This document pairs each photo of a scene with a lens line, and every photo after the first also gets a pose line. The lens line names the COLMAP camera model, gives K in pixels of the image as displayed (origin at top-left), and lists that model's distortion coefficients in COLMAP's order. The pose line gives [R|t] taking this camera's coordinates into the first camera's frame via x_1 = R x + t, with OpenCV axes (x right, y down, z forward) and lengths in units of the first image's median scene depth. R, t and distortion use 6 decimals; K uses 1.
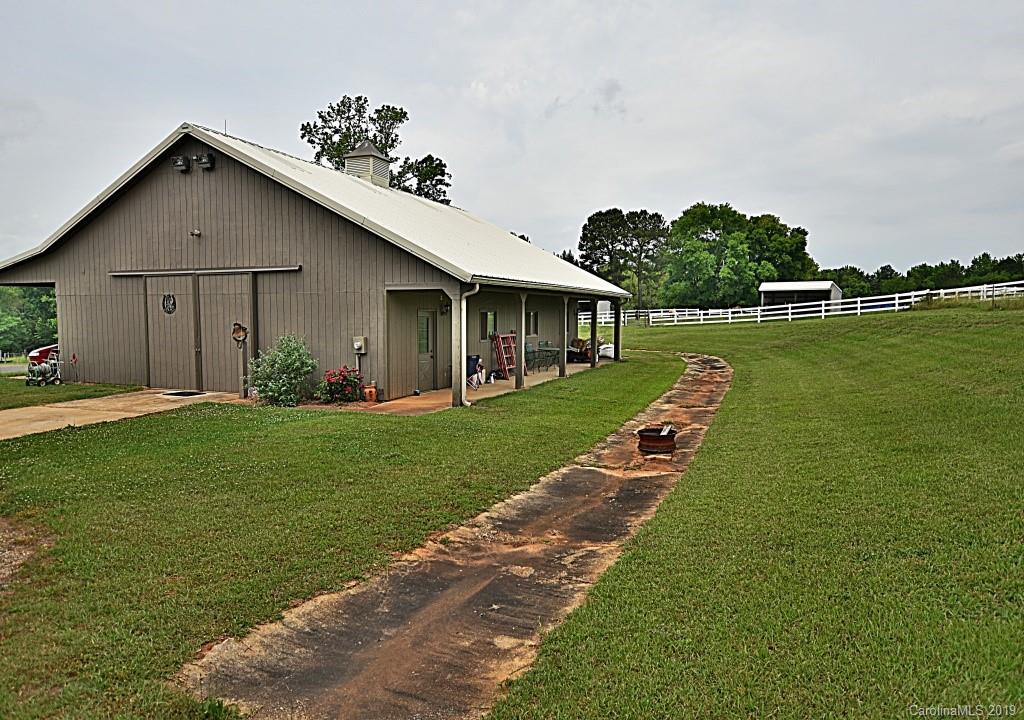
lens RADIAL K [[663.6, 0, 517.8], [0, 663.6, 358.4], [0, 0, 1]] dist [-0.007593, 0.006800]
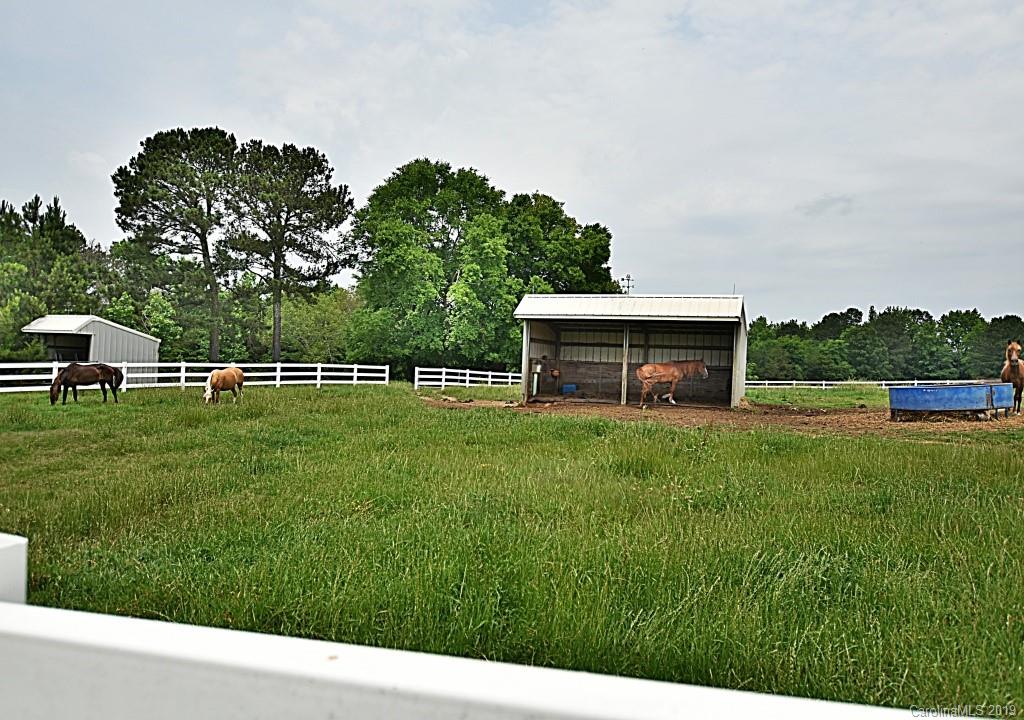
lens RADIAL K [[663.6, 0, 520.9], [0, 663.6, 361.0], [0, 0, 1]] dist [-0.007593, 0.006800]
pose [[0.945364, 0.042900, 0.323181, 0.201136], [-0.019287, 0.996928, -0.075916, -0.044005], [-0.325445, 0.065535, 0.943287, 0.532637]]
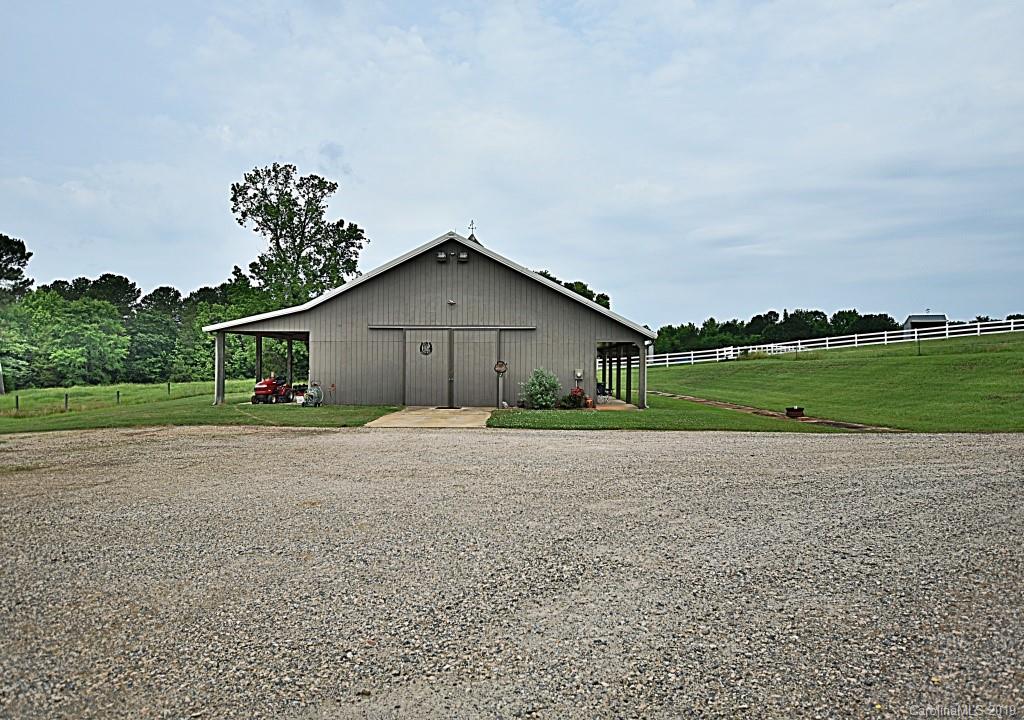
lens RADIAL K [[663.6, 0, 512.0], [0, 663.6, 365.6], [0, 0, 1]] dist [-0.007593, 0.006800]
pose [[0.941118, 0.004293, 0.338050, -0.148776], [0.018772, 0.997713, -0.064930, 0.009813], [-0.337556, 0.067453, 0.938886, -0.079886]]
